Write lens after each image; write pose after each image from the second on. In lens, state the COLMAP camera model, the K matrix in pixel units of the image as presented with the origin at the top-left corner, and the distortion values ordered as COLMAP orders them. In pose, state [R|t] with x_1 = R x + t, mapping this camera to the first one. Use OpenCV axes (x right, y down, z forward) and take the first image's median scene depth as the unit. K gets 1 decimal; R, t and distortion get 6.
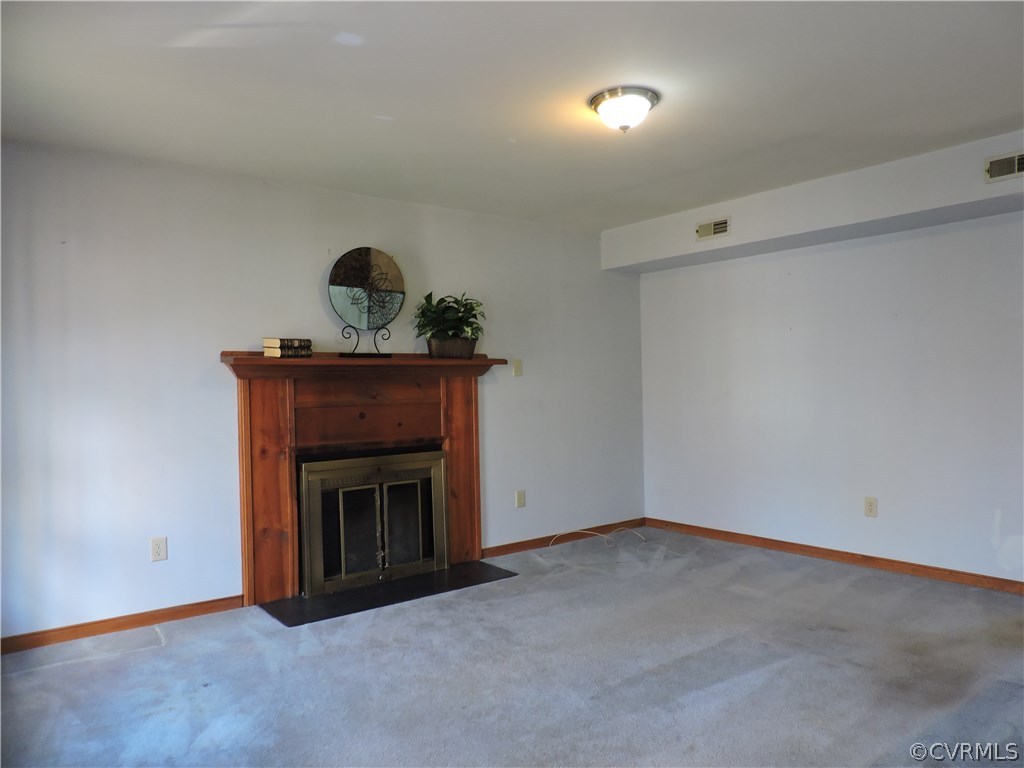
lens RADIAL K [[737.3, 0, 512.0], [0, 737.3, 384.0], [0, 0, 1]] dist [-0.012813, -0.001721]
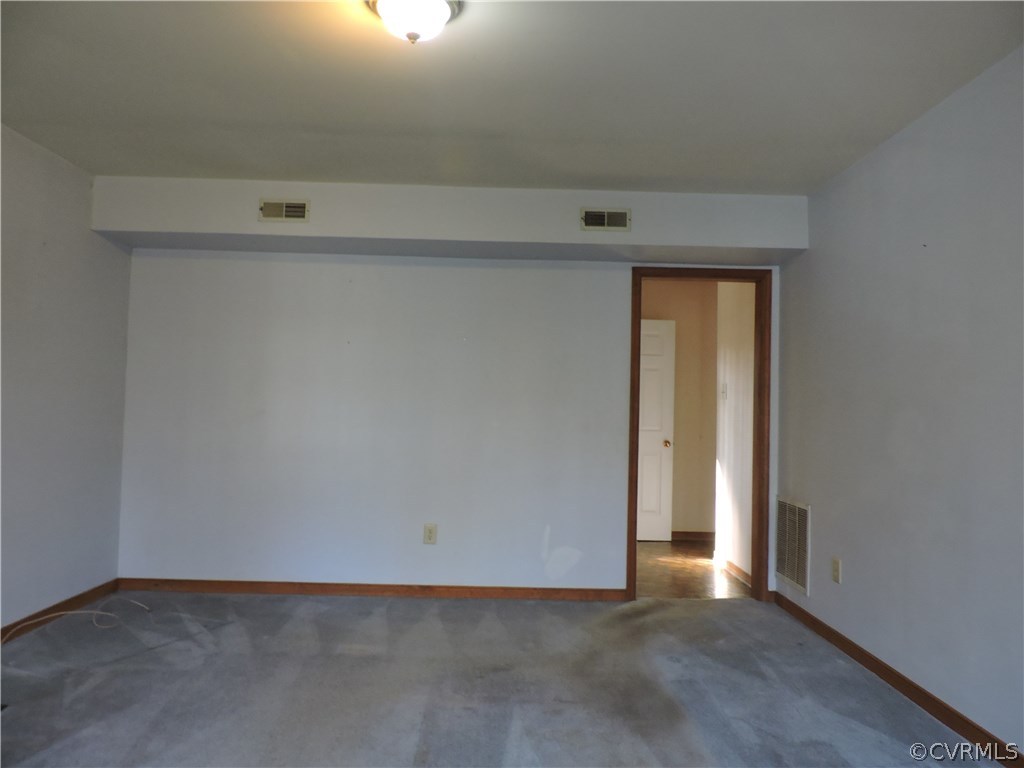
lens RADIAL K [[737.3, 0, 512.0], [0, 737.3, 384.0], [0, 0, 1]] dist [-0.012813, -0.001721]
pose [[0.598628, 0.068188, 0.798120, -0.235369], [-0.035643, 0.997651, -0.058501, 0.023367], [-0.800234, 0.006573, 0.599652, 0.331495]]
